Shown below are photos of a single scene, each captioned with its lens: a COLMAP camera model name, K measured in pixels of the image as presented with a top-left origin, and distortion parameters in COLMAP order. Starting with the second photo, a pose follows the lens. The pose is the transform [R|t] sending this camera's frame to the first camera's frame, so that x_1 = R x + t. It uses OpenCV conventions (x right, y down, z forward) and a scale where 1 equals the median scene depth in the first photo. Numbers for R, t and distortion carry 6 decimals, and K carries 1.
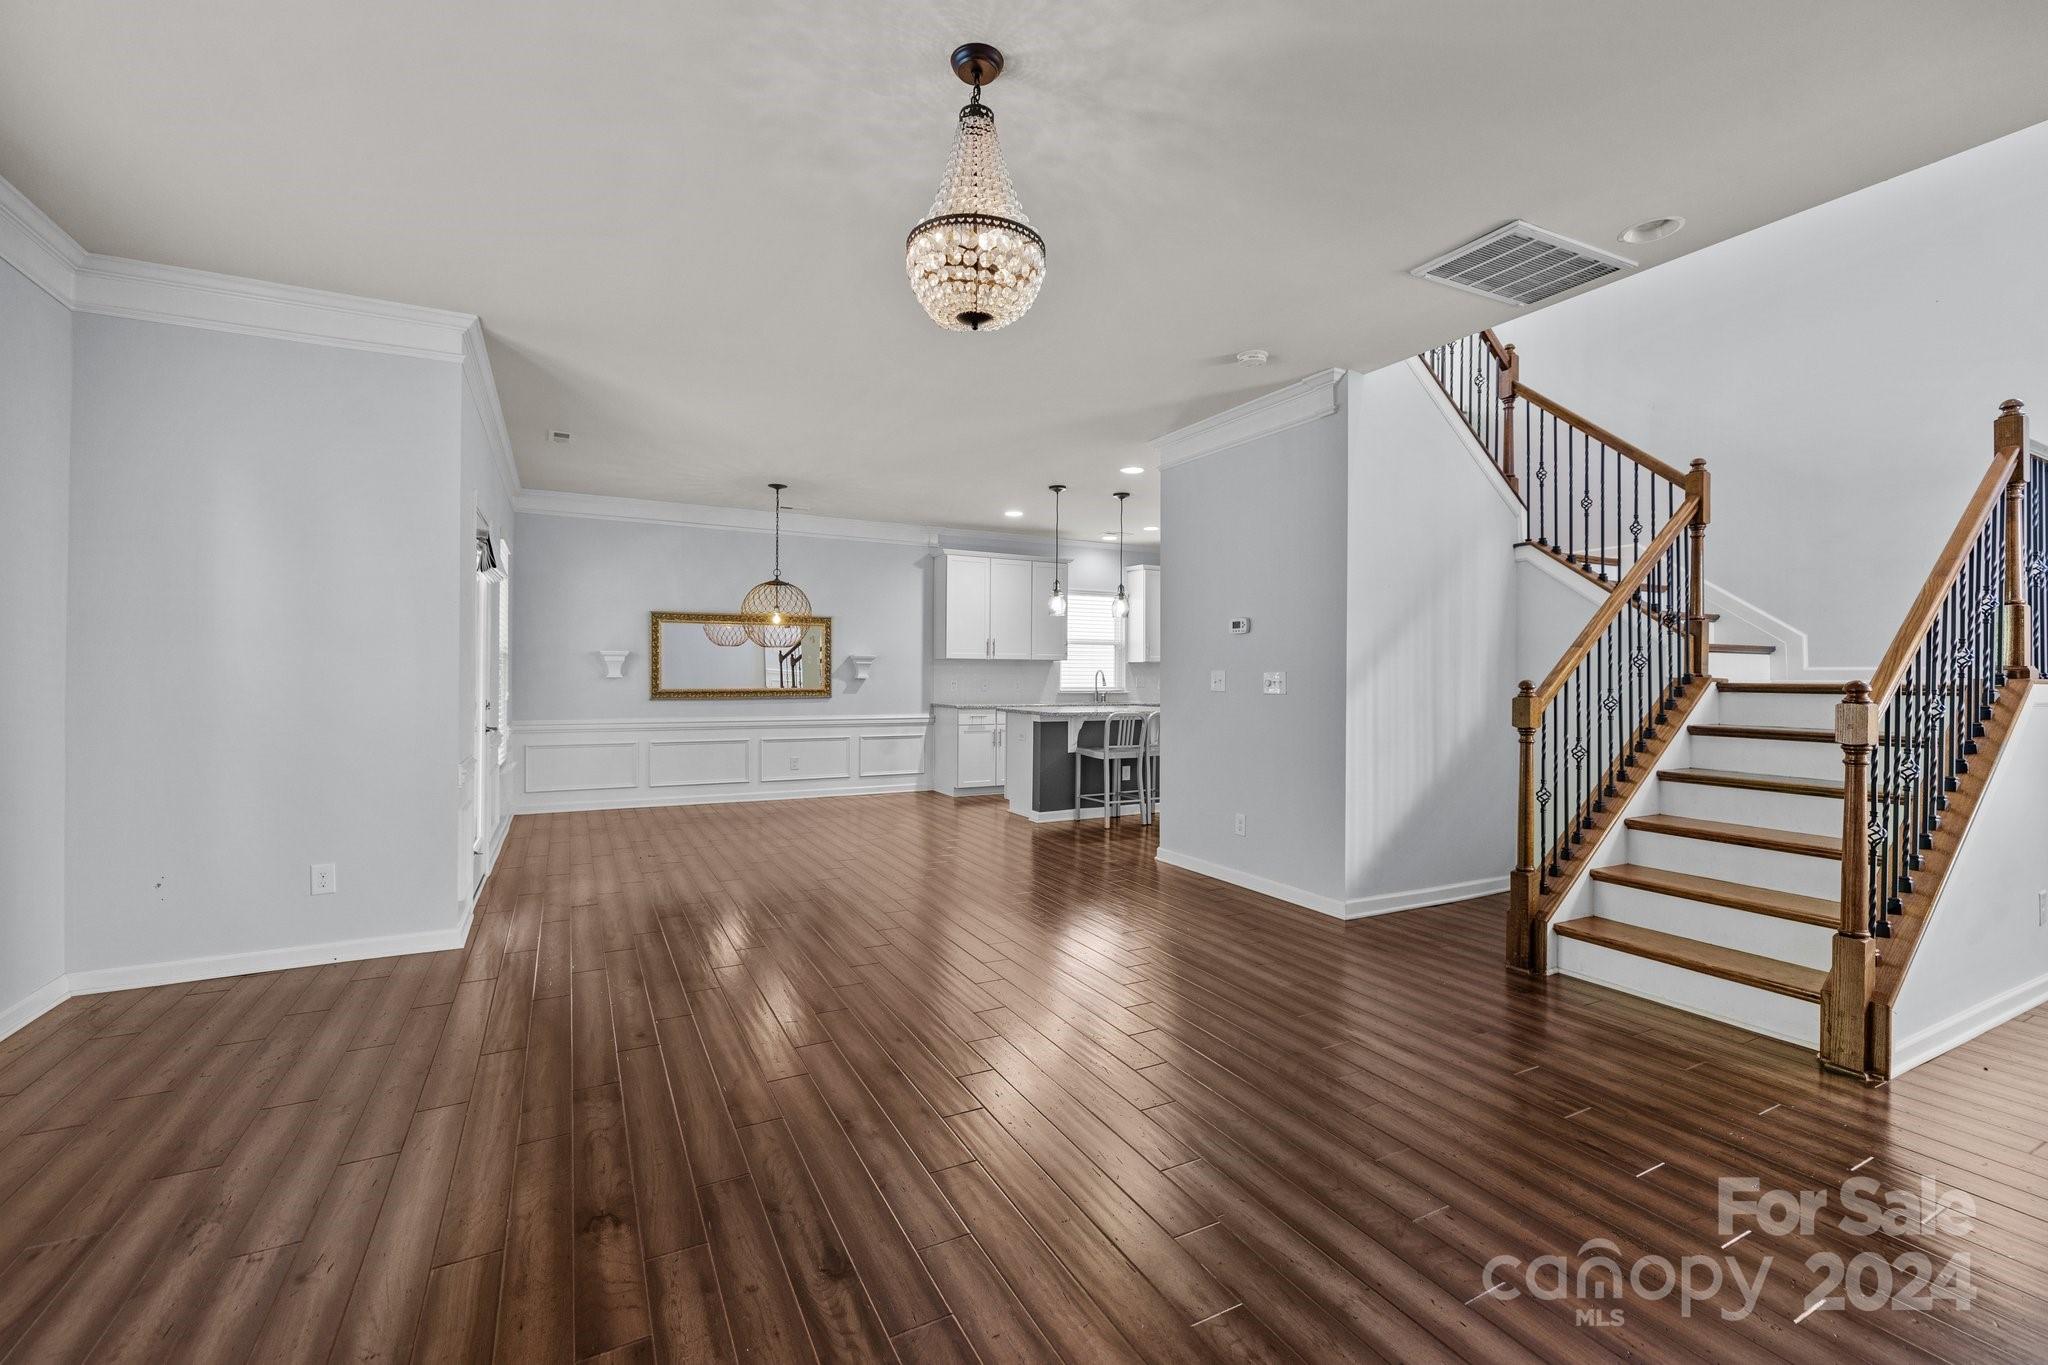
lens RADIAL K [[860.4, 0, 1016.9], [0, 860.4, 681.3], [0, 0, 1]] dist [-0.001187, -0.000108]
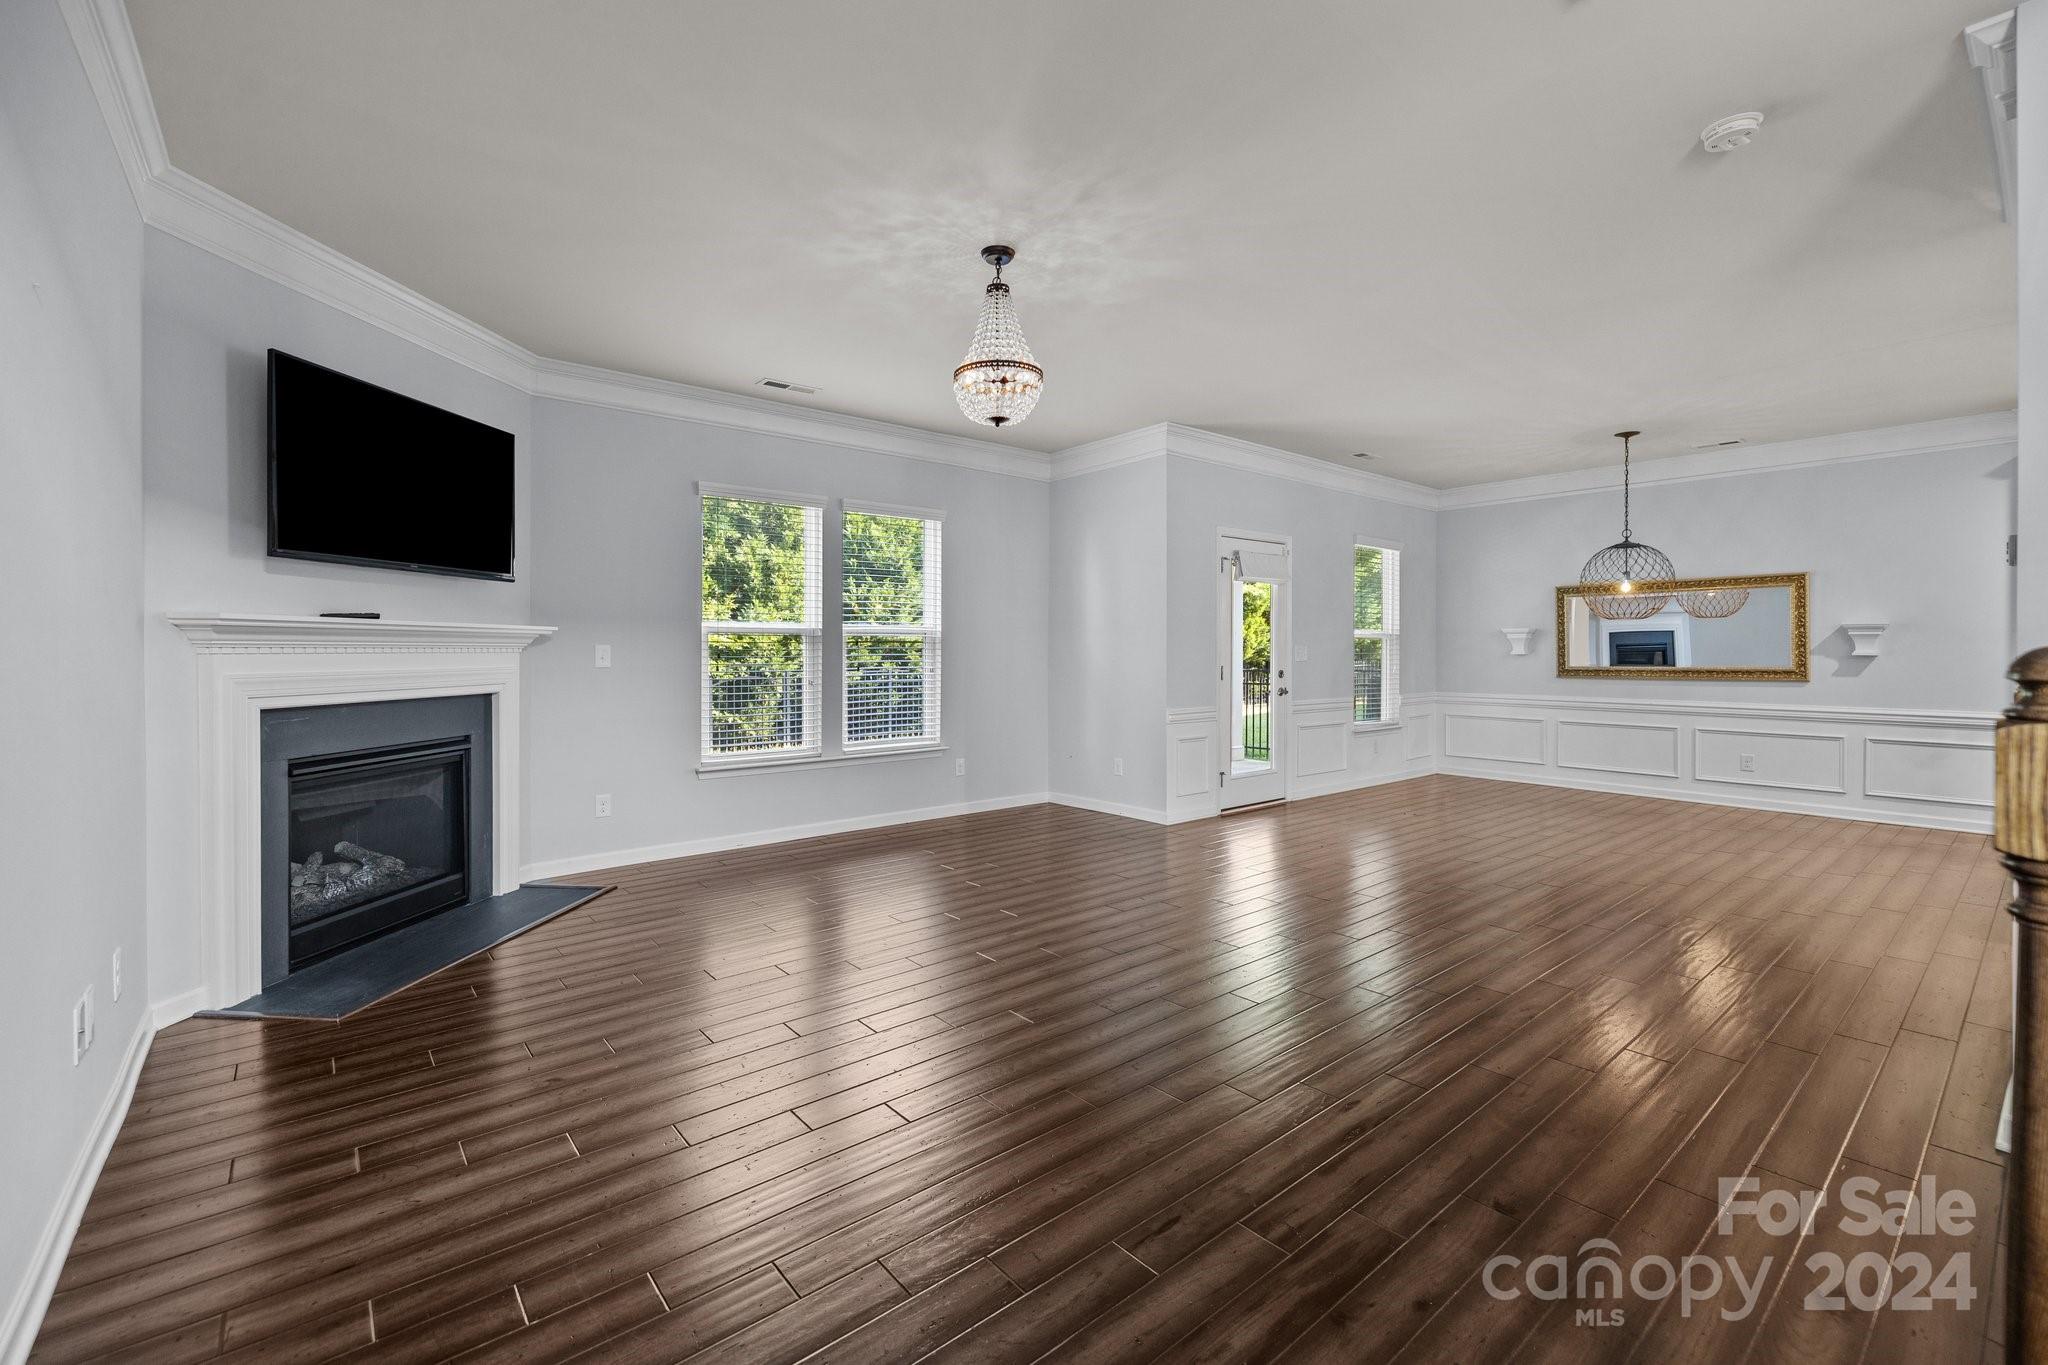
lens RADIAL K [[860.4, 0, 1016.7], [0, 860.4, 663.3], [0, 0, 1]] dist [-0.001187, -0.000108]
pose [[0.205161, 0.008701, -0.978690, 0.406412], [-0.005991, 0.999953, 0.007634, 0.001868], [0.978710, 0.004297, 0.205203, 0.196358]]
